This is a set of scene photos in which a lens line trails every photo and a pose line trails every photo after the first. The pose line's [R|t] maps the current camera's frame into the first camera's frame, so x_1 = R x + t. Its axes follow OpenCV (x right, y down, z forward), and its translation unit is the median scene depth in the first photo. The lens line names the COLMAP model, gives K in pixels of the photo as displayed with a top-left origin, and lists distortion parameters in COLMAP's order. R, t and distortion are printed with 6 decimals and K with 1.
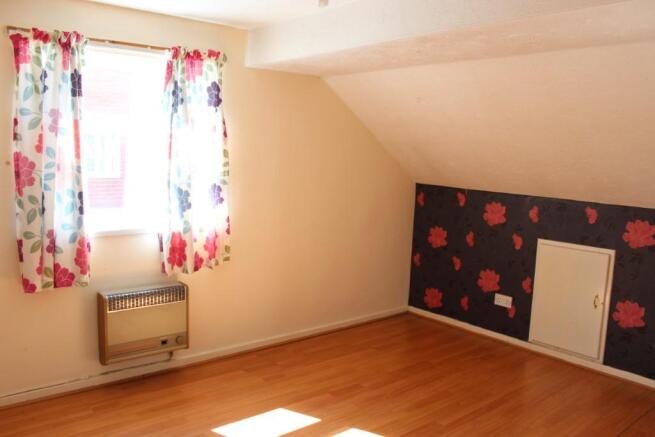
lens RADIAL K [[551.5, 0, 327.5], [0, 551.5, 218.5], [0, 0, 1]] dist [-0.163583, 0.160895]
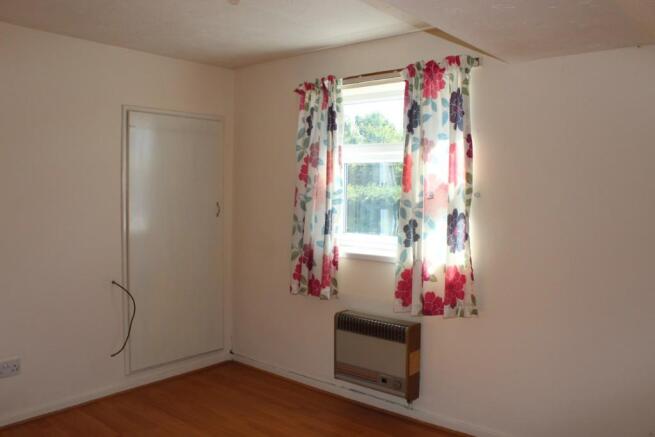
lens RADIAL K [[551.5, 0, 327.5], [0, 551.5, 218.5], [0, 0, 1]] dist [-0.163583, 0.160895]
pose [[0.158378, 0.019734, -0.987181, 0.613000], [-0.125115, 0.992142, -0.000240, -0.036569], [0.979419, 0.123550, 0.159603, 0.730997]]
